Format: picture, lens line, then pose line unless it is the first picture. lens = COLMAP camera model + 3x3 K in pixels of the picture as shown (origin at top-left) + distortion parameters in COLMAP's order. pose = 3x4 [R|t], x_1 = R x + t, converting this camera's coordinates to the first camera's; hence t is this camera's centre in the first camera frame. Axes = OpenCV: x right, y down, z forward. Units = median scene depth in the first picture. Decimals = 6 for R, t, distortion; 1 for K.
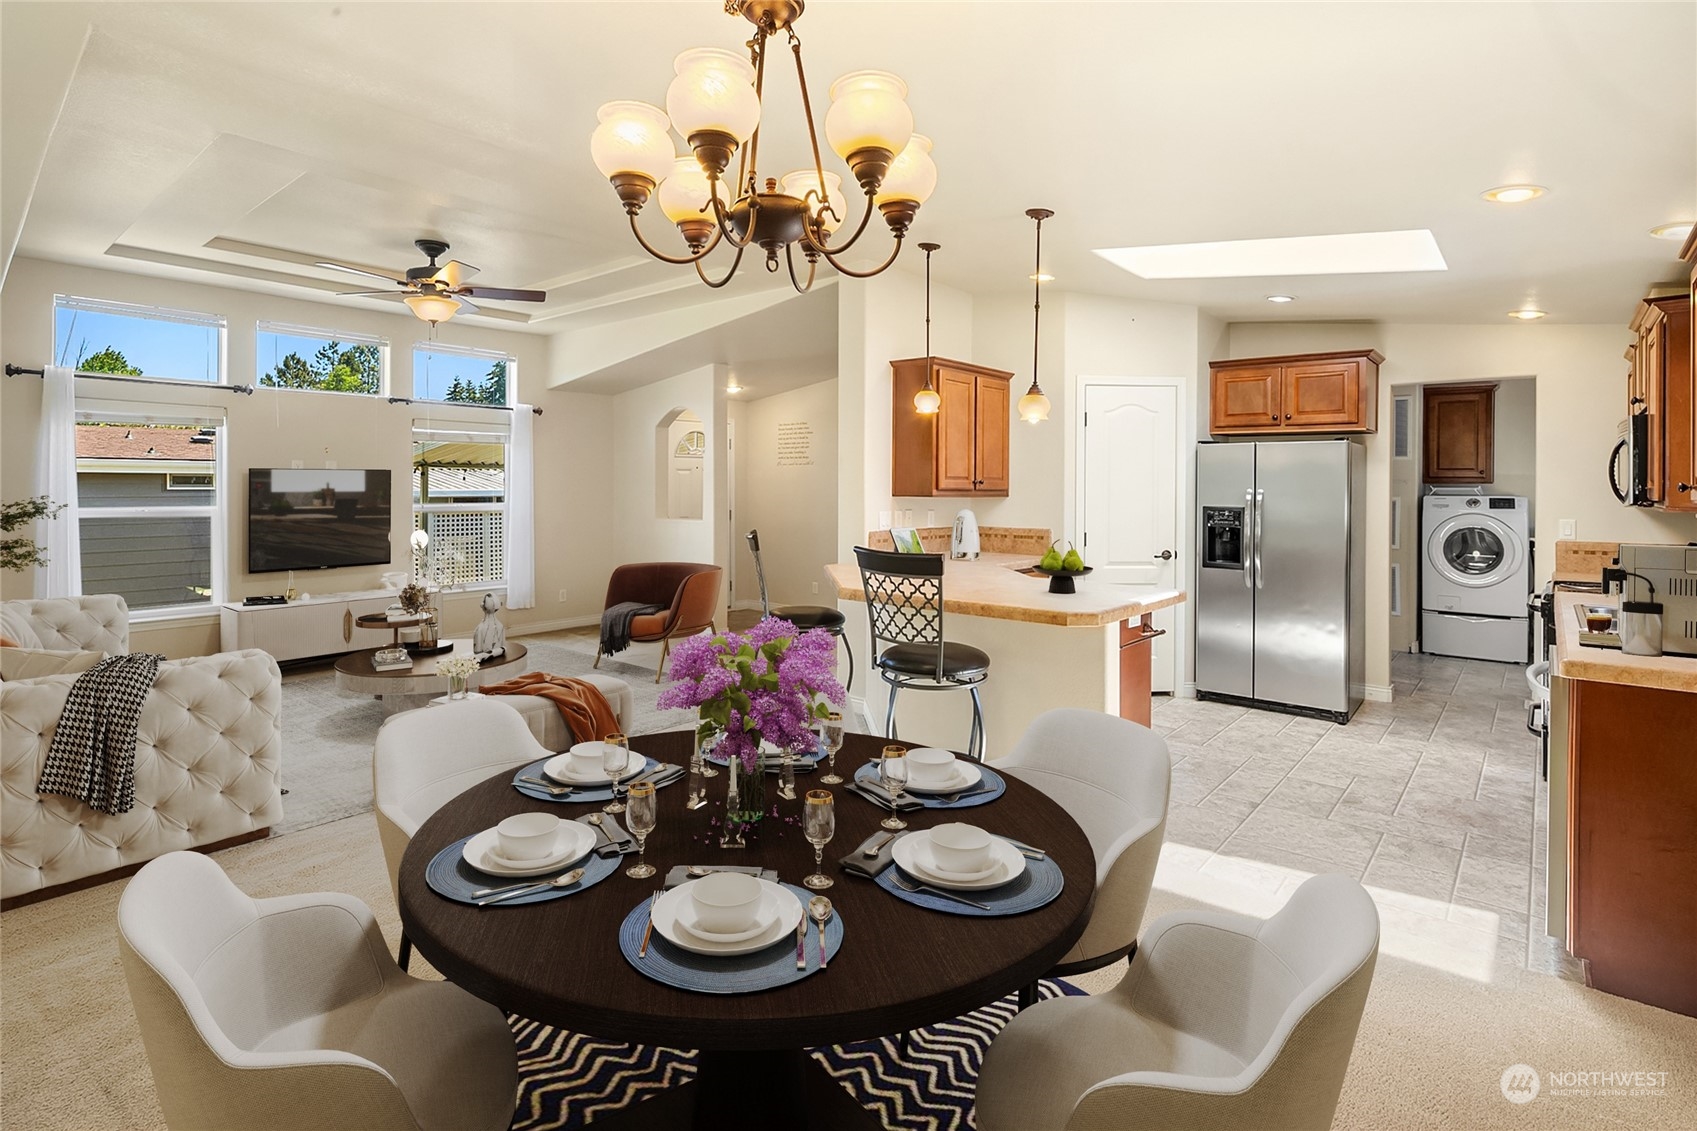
lens RADIAL K [[822.0, 0, 831.9], [0, 822.0, 485.1], [0, 0, 1]] dist [0.002052, 0.000628]
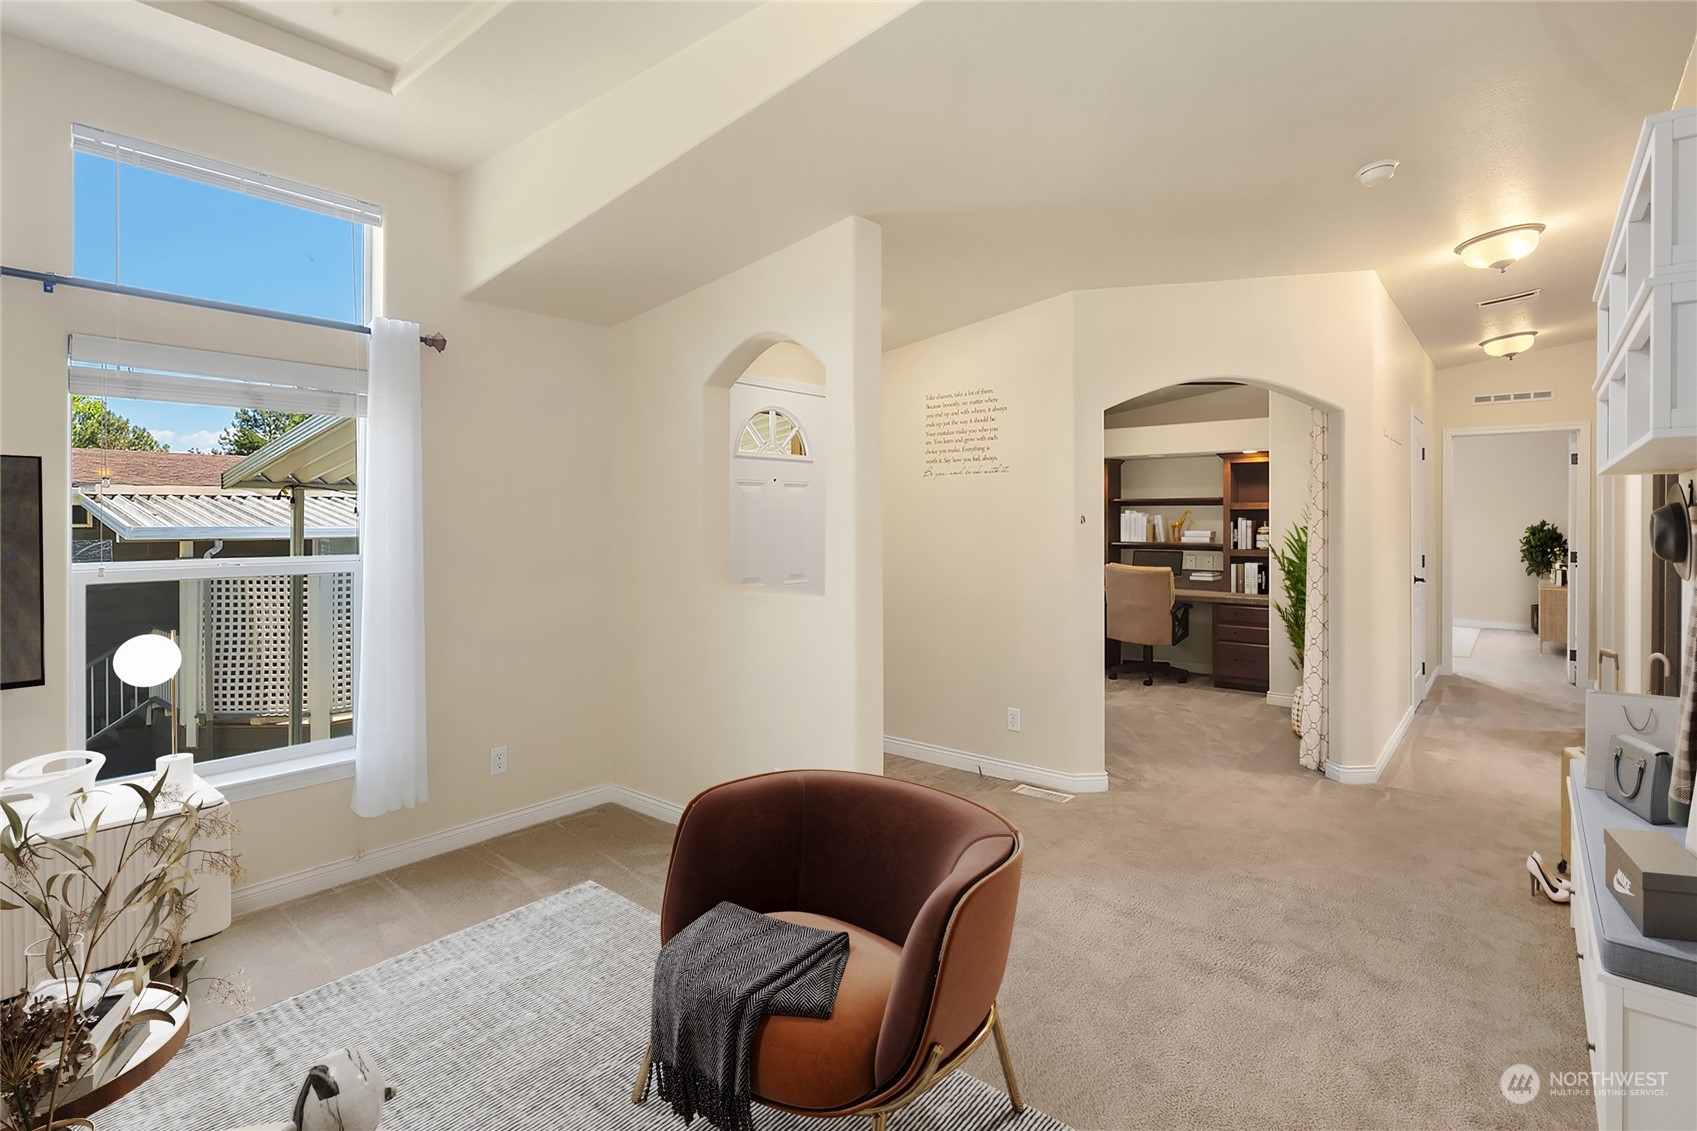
lens RADIAL K [[822.0, 0, 831.9], [0, 822.0, 485.1], [0, 0, 1]] dist [0.002052, 0.000628]
pose [[0.999955, -0.005213, 0.007957, -0.225037], [0.005527, 0.999190, -0.039865, 0.003604], [-0.007743, 0.039907, 0.999173, 0.834833]]
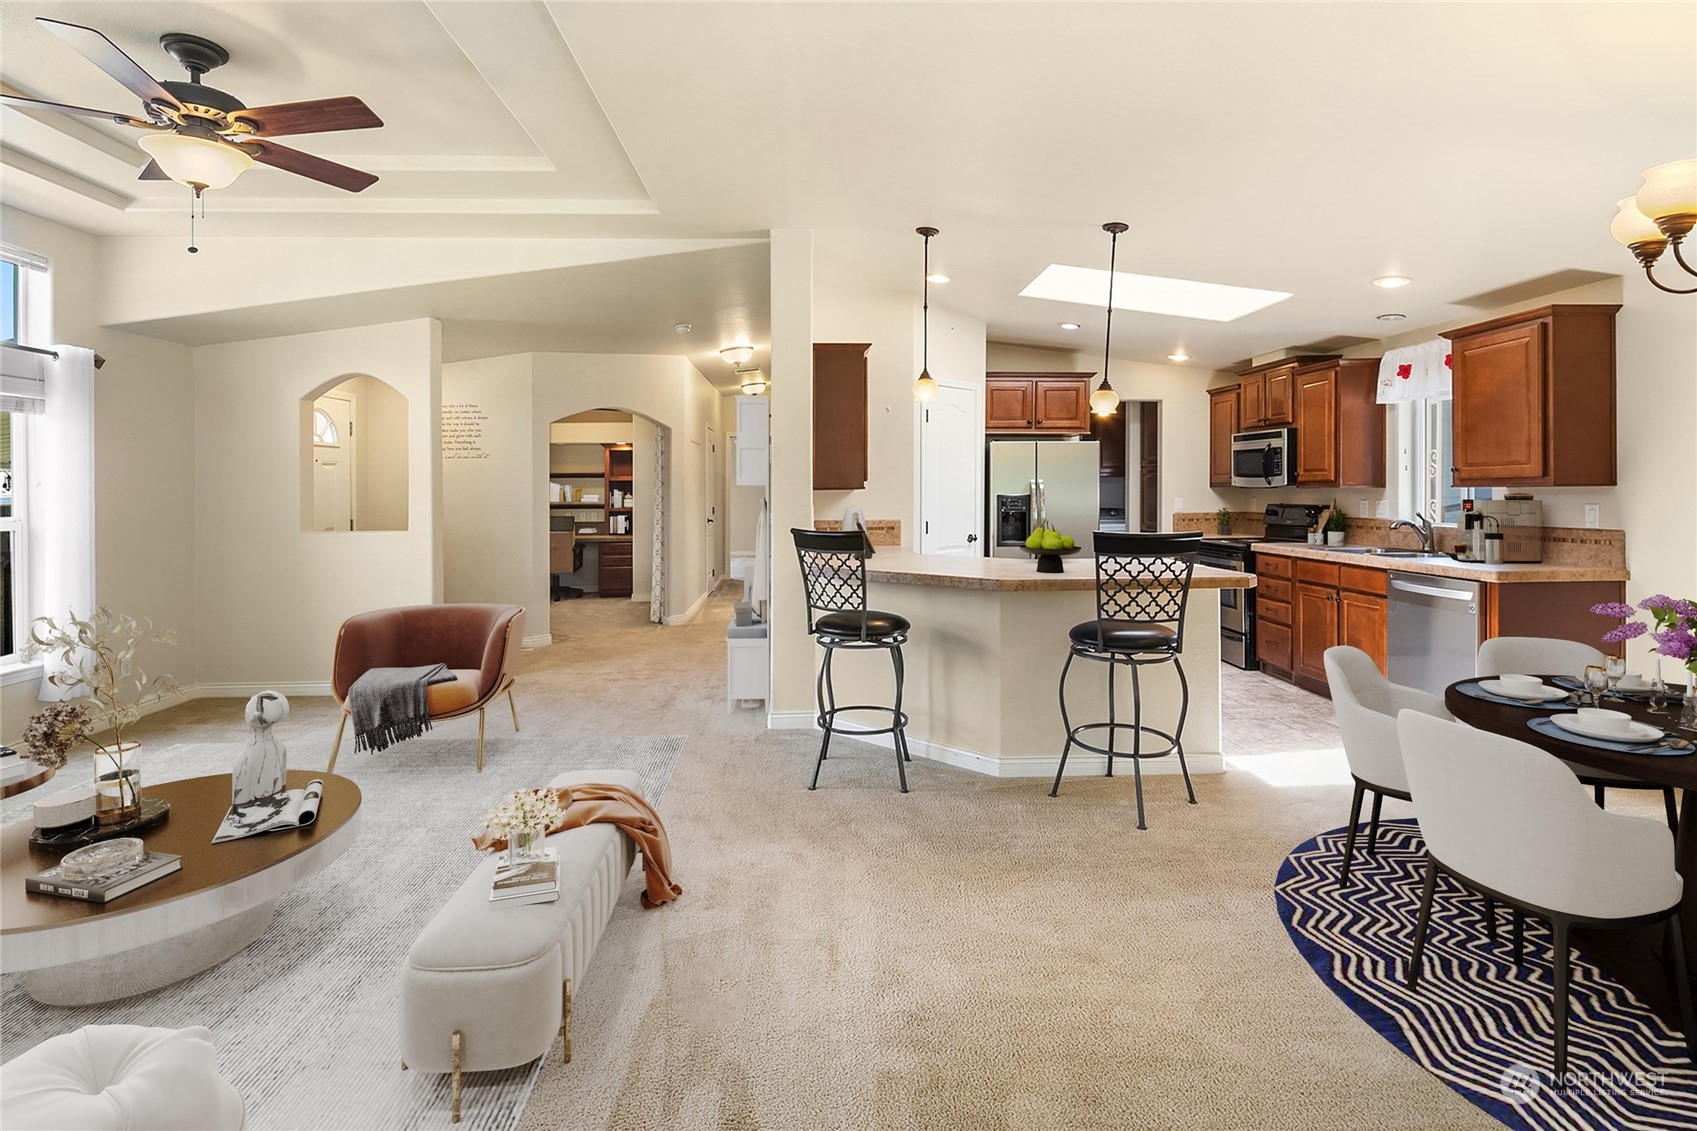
lens RADIAL K [[838.1, 0, 832.6], [0, 838.1, 509.4], [0, 0, 1]] dist [0.003680, 0.000261]
pose [[0.737256, -0.030754, 0.674913, -0.551177], [0.013112, 0.999427, 0.031218, 0.006304], [-0.675486, -0.014166, 0.737237, 0.282703]]
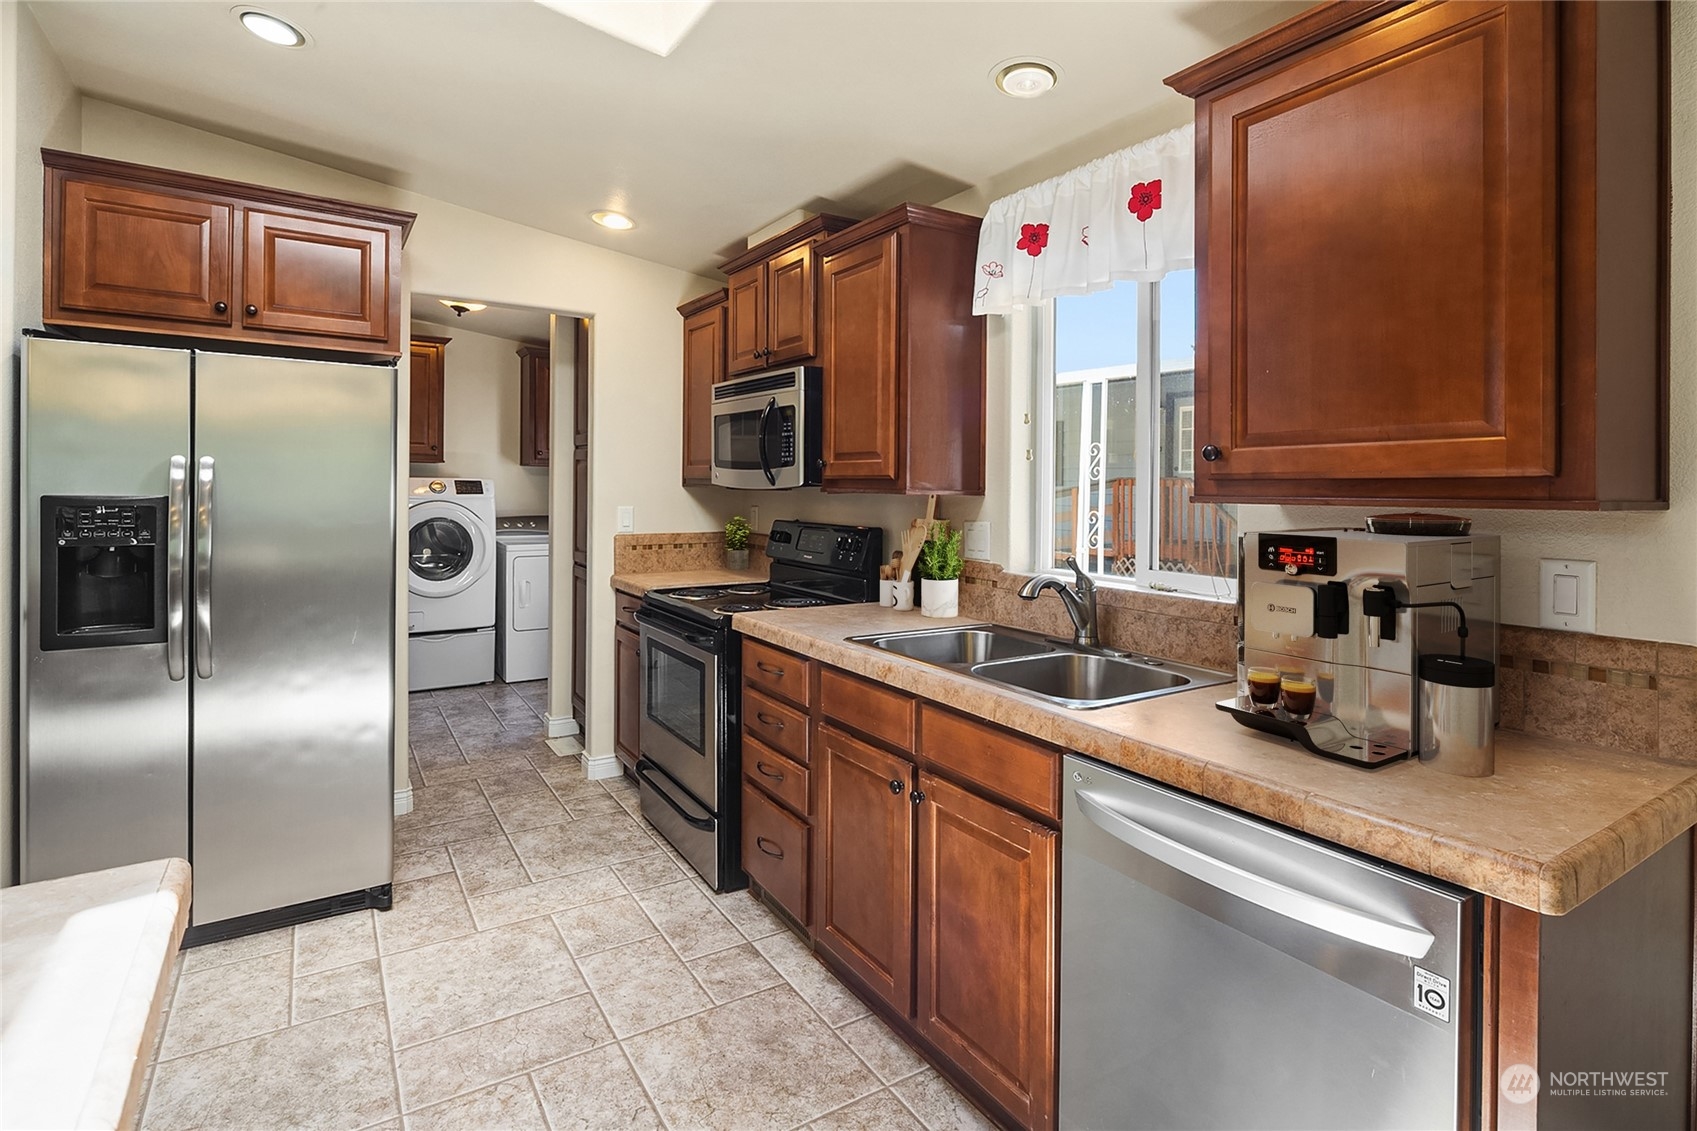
lens RADIAL K [[839.6, 0, 850.2], [0, 839.6, 501.9], [0, 0, 1]] dist [0.017785, -0.011835]
pose [[0.286531, -0.022333, 0.957811, 0.180476], [-0.012039, 0.999565, 0.026908, 0.012509], [-0.957995, -0.019241, 0.286137, 0.528302]]
